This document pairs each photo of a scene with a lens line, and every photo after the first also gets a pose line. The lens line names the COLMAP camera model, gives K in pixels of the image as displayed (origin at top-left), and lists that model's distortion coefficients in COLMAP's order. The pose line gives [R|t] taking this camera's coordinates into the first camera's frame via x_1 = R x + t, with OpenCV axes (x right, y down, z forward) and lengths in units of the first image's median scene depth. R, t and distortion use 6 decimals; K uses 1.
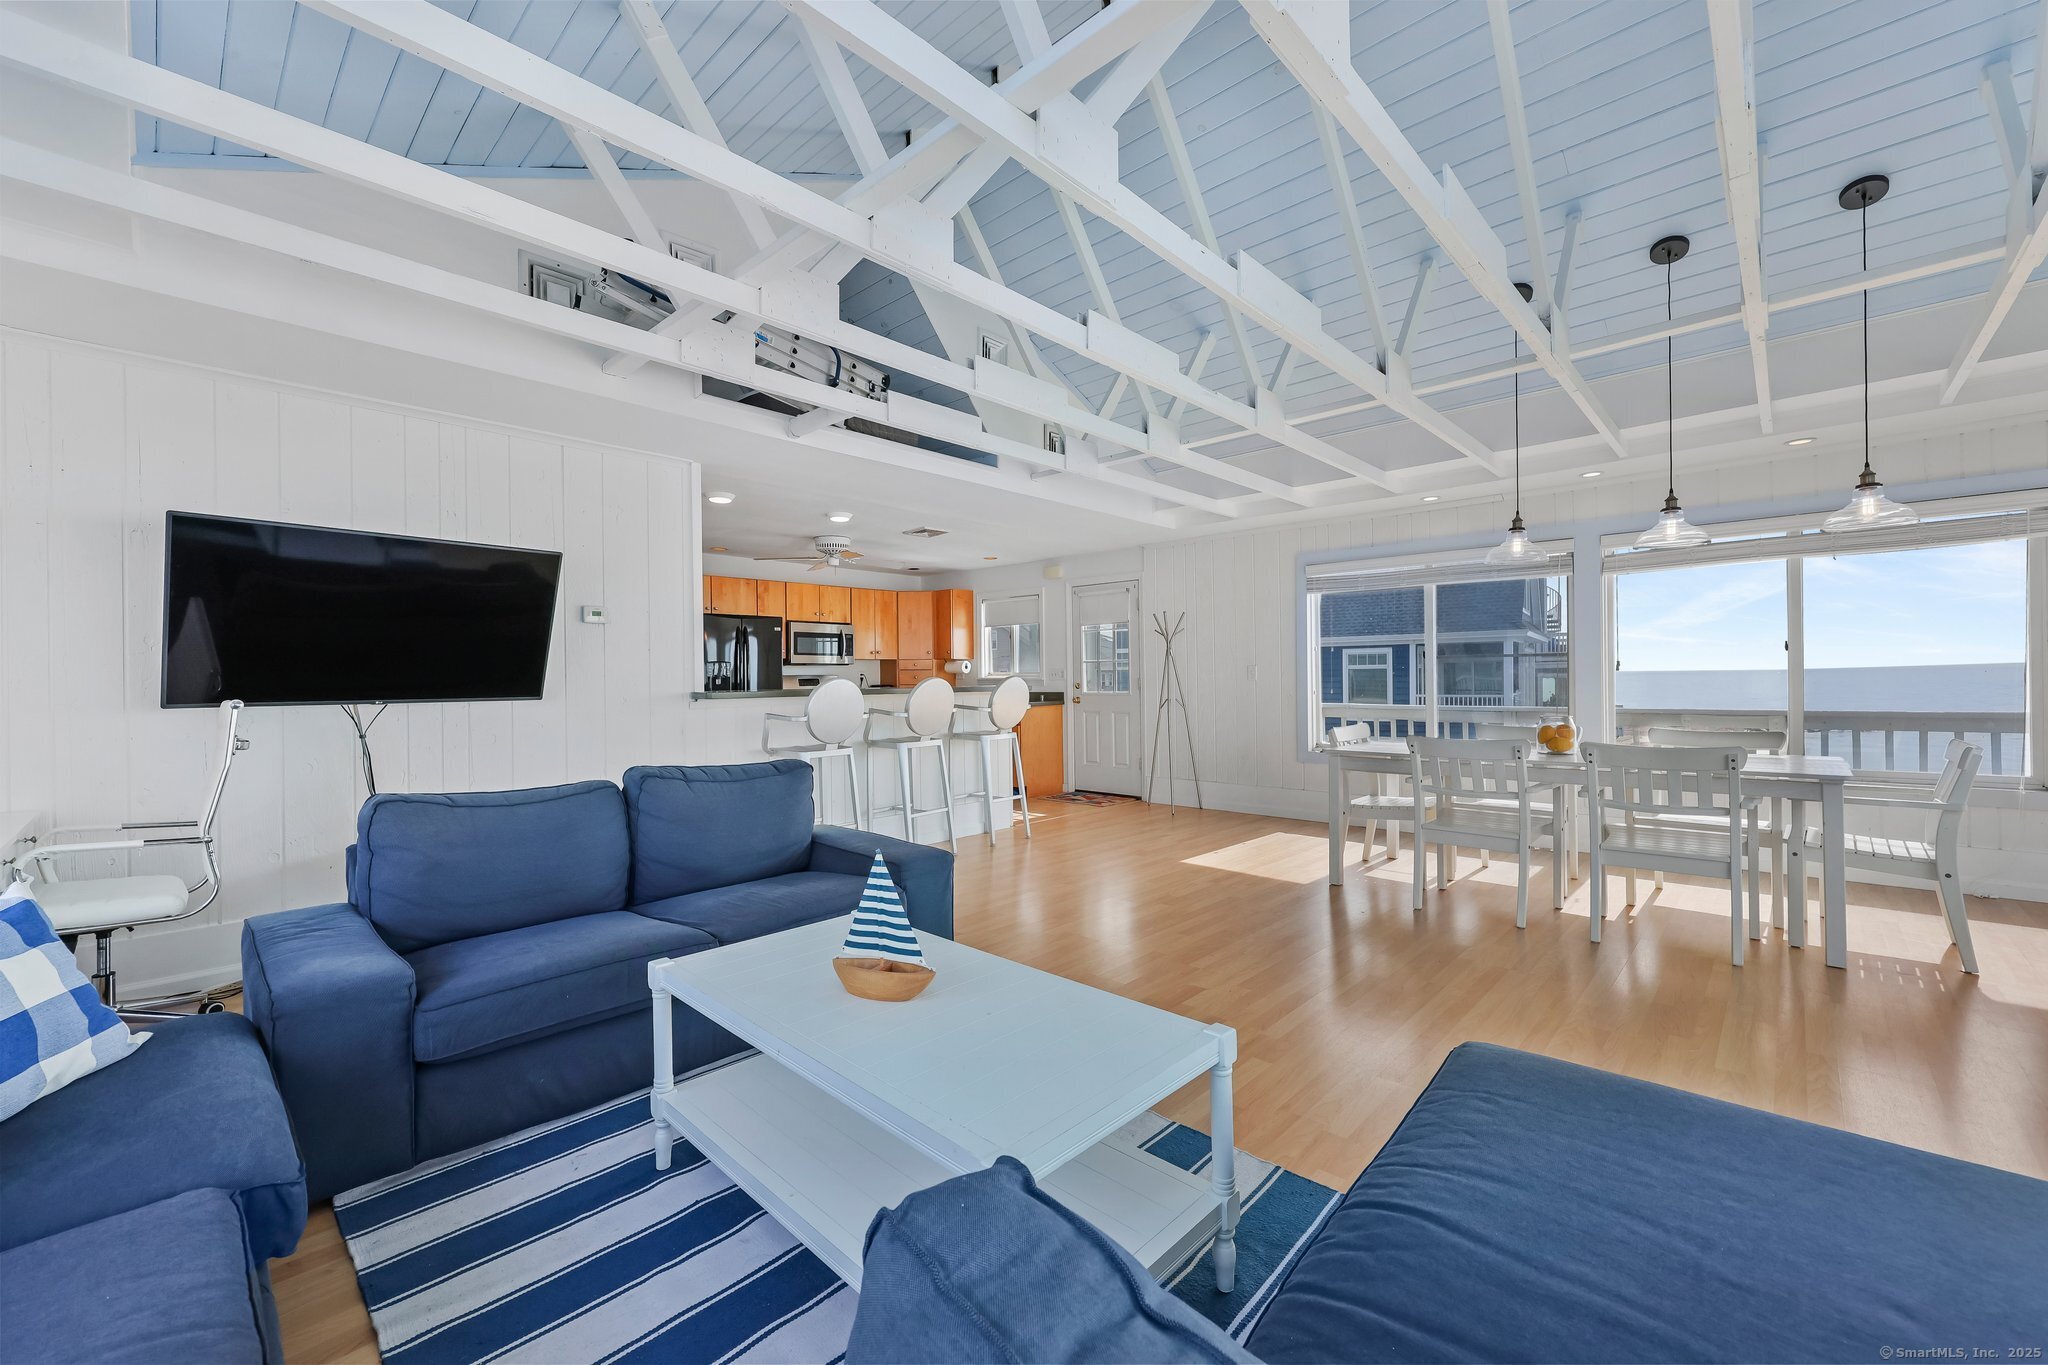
lens RADIAL K [[820.4, 0, 1032.4], [0, 820.4, 690.5], [0, 0, 1]] dist [-0.000553, 0.000049]
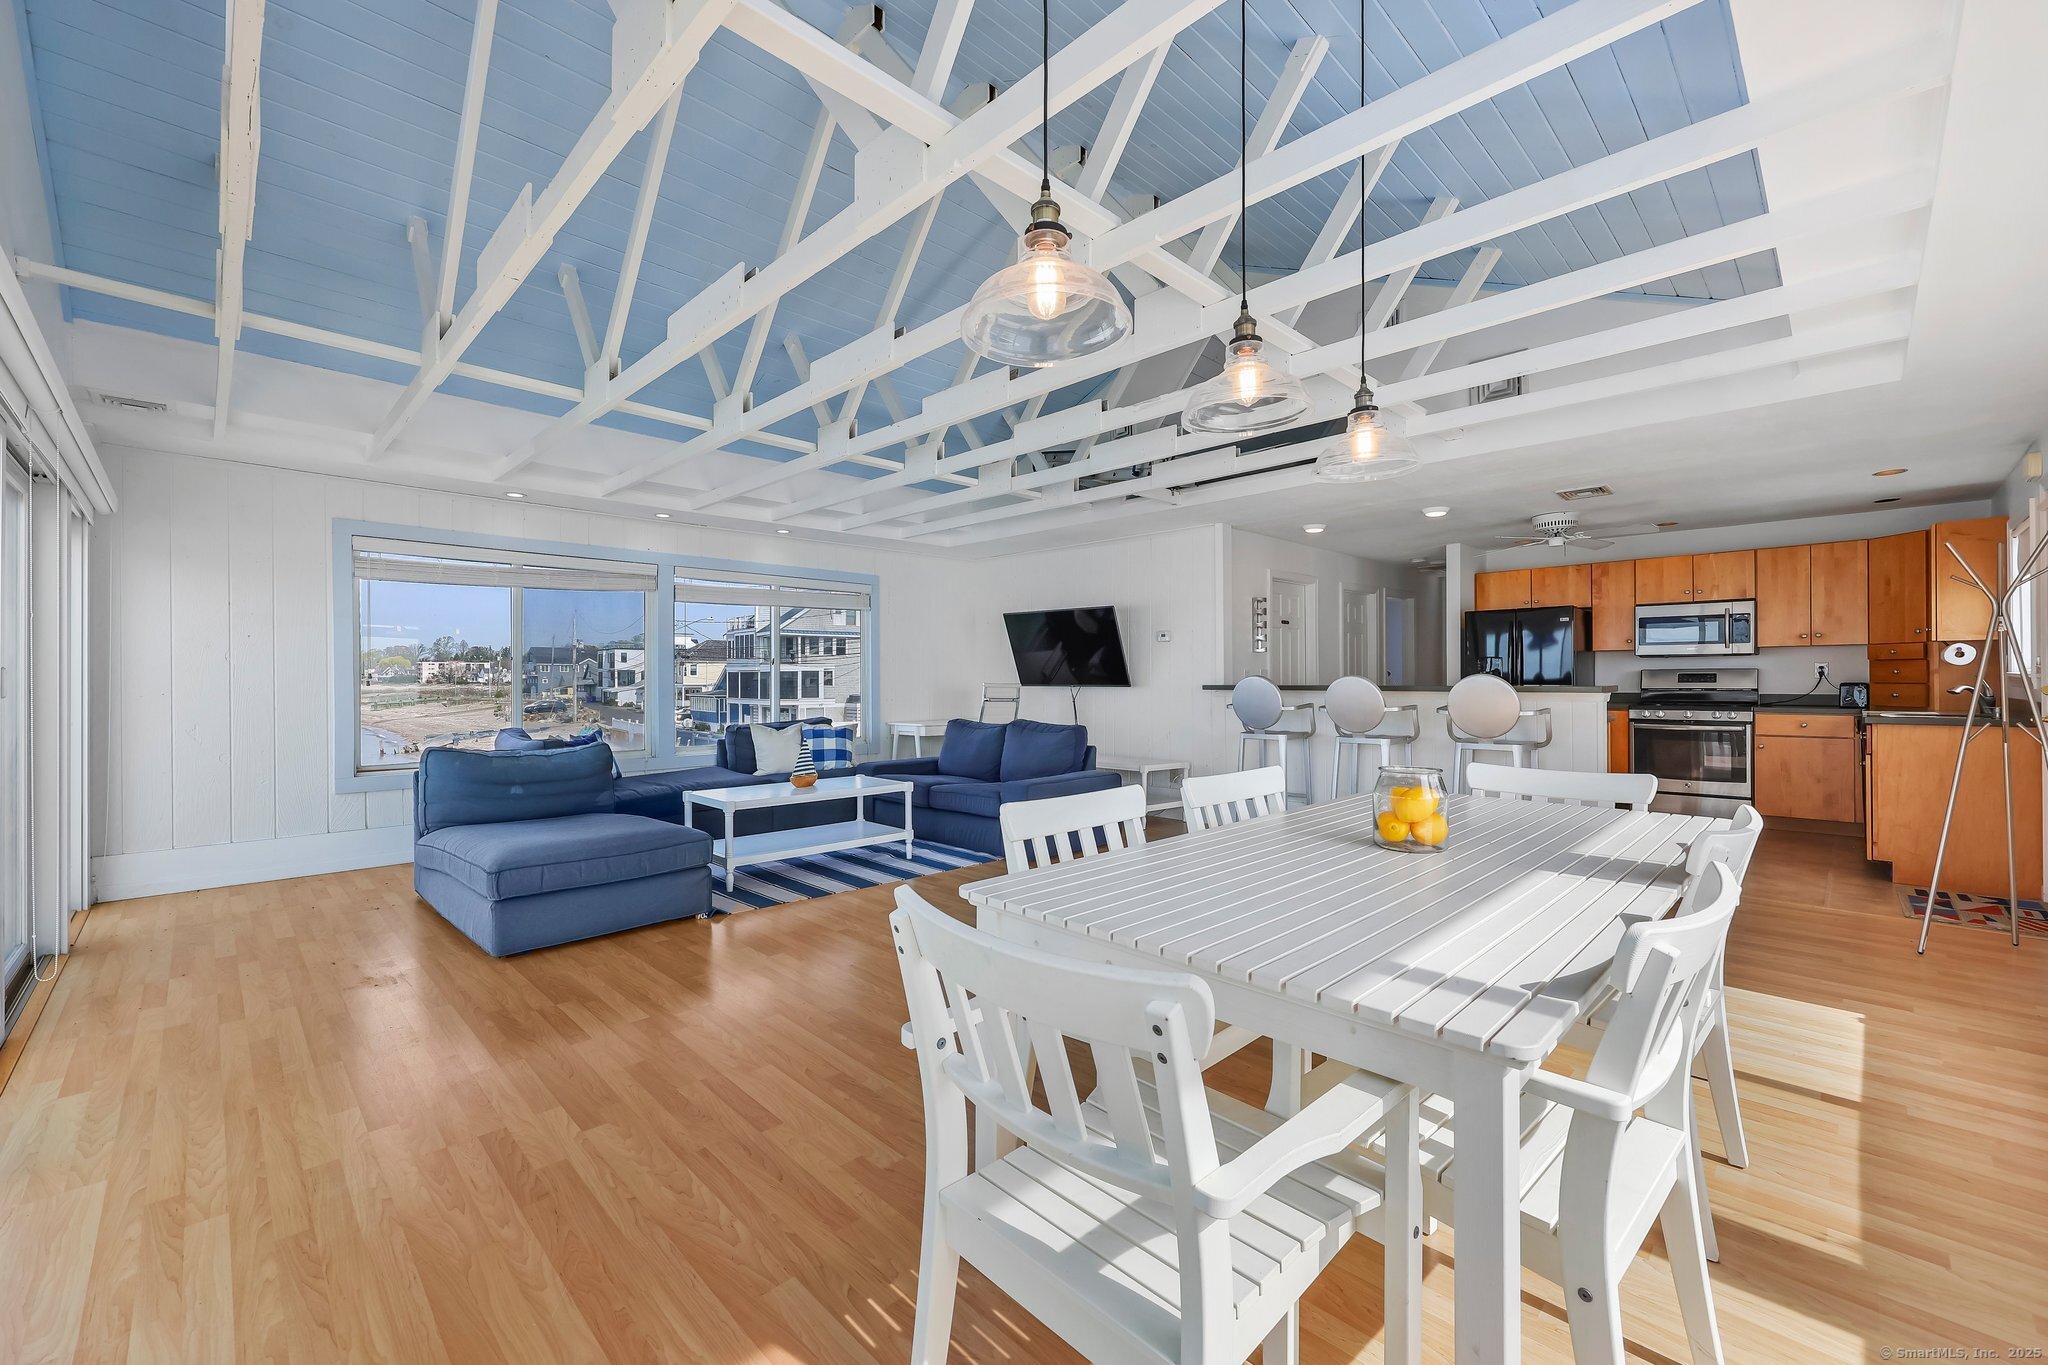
lens RADIAL K [[820.4, 0, 1033.1], [0, 820.4, 677.6], [0, 0, 1]] dist [-0.000553, 0.000049]
pose [[-0.023294, 0.010210, -0.999677, 1.193939], [-0.010884, 0.999886, 0.010466, -0.025321], [0.999669, 0.011124, -0.023180, 0.835104]]
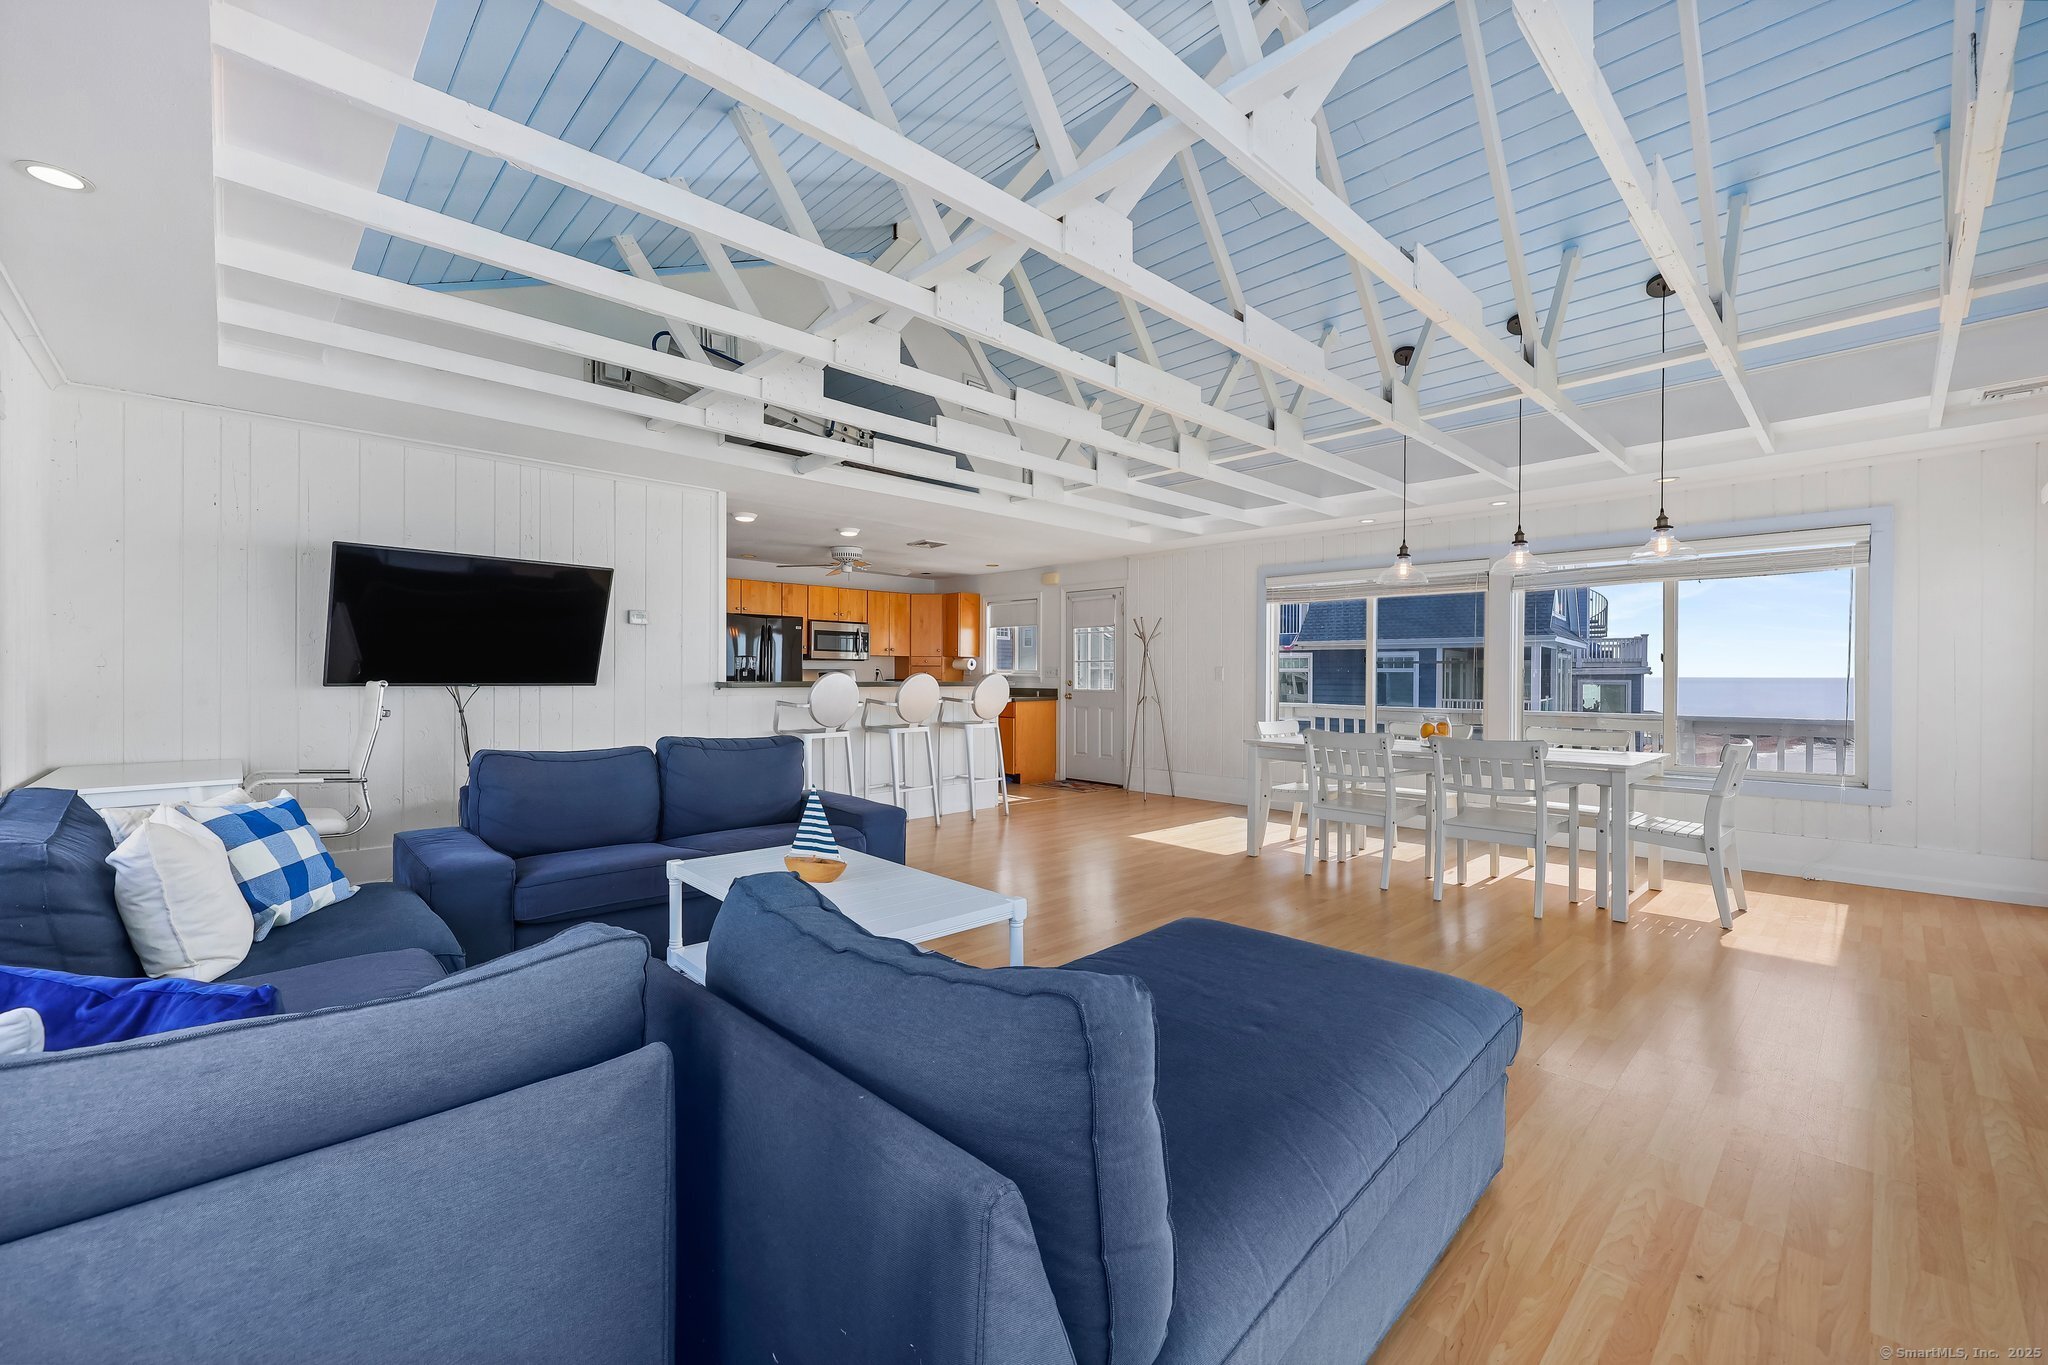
lens RADIAL K [[820.4, 0, 1022.2], [0, 820.4, 688.5], [0, 0, 1]] dist [-0.000553, 0.000049]
pose [[0.998291, 0.018007, -0.055593, 0.116037], [-0.017974, 0.999838, 0.001108, 0.002887], [0.055604, -0.000107, 0.998453, -0.206371]]
